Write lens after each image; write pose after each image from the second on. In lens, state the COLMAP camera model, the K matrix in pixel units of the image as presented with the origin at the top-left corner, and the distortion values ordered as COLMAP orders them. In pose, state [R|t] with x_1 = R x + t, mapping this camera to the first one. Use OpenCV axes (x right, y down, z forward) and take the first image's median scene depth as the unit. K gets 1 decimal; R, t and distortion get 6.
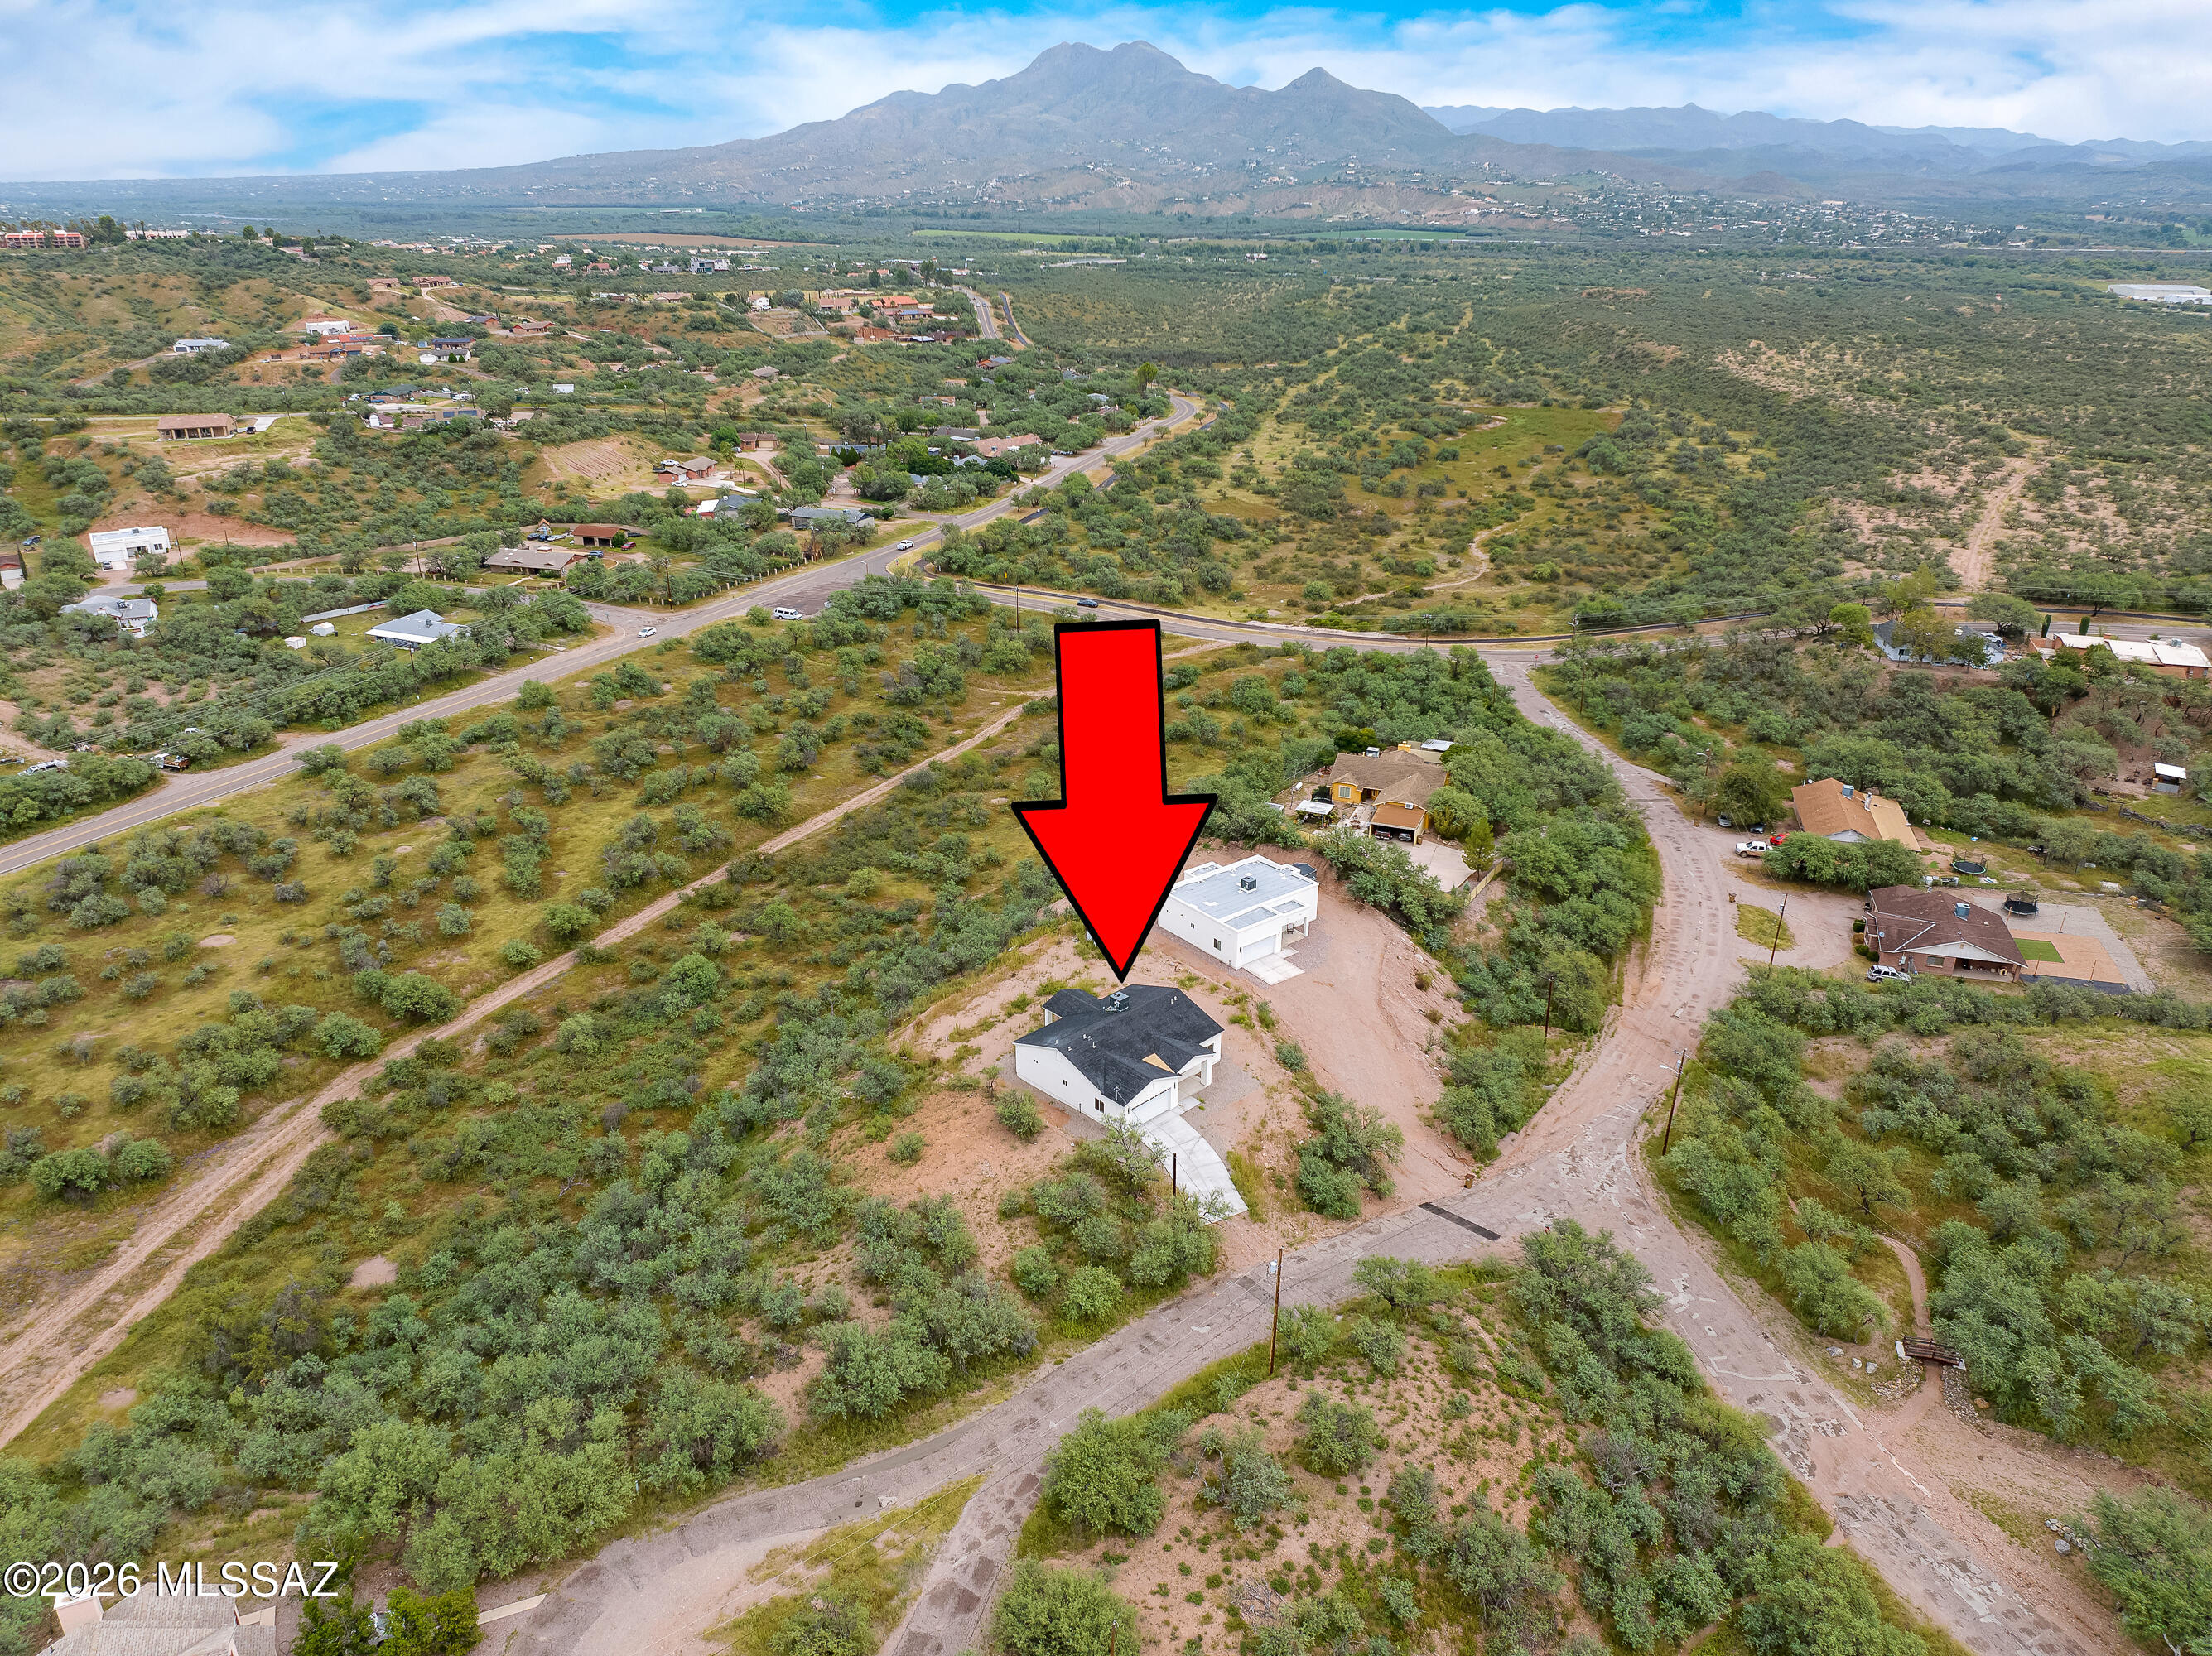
lens RADIAL K [[1553.7, 0, 1106.0], [0, 1553.7, 828.0], [0, 0, 1]] dist [-0.062162, 0.038561]
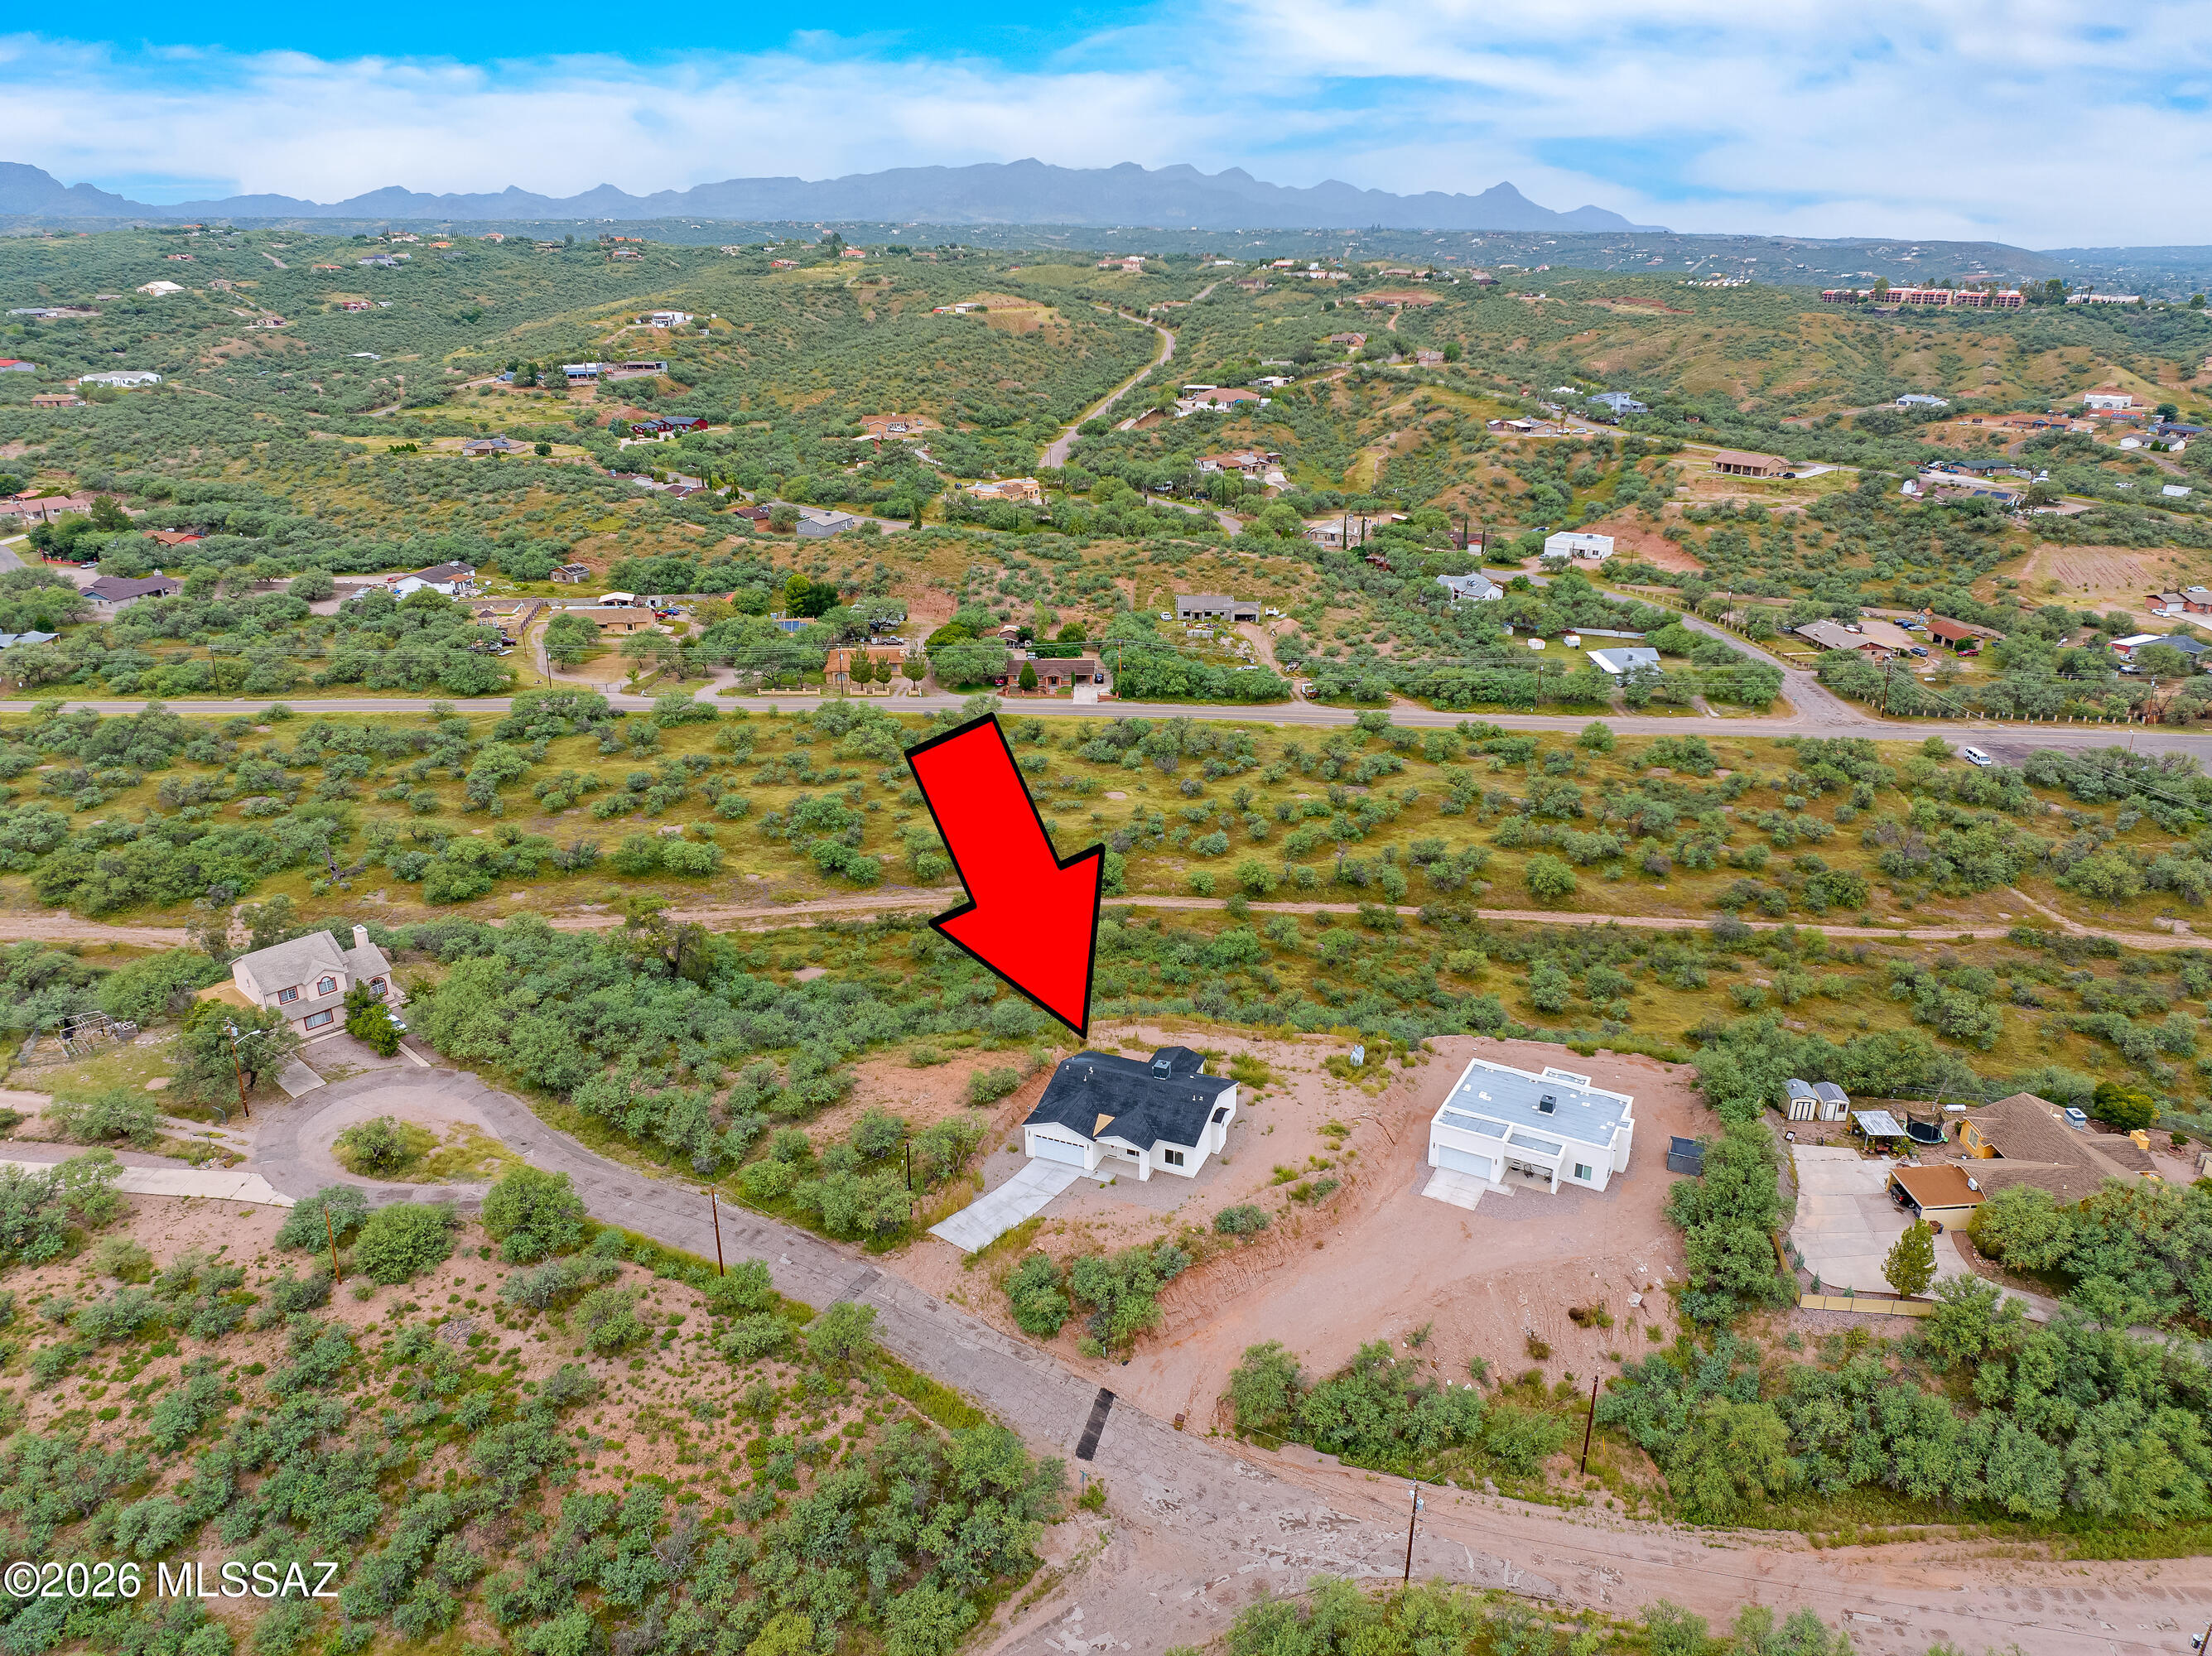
lens RADIAL K [[1553.7, 0, 1106.0], [0, 1553.7, 828.0], [0, 0, 1]] dist [-0.062162, 0.038561]
pose [[0.387964, 0.329080, -0.860924, 1.111639], [-0.359743, 0.914063, 0.187279, -0.282639], [0.848569, 0.237054, 0.473008, 0.644757]]
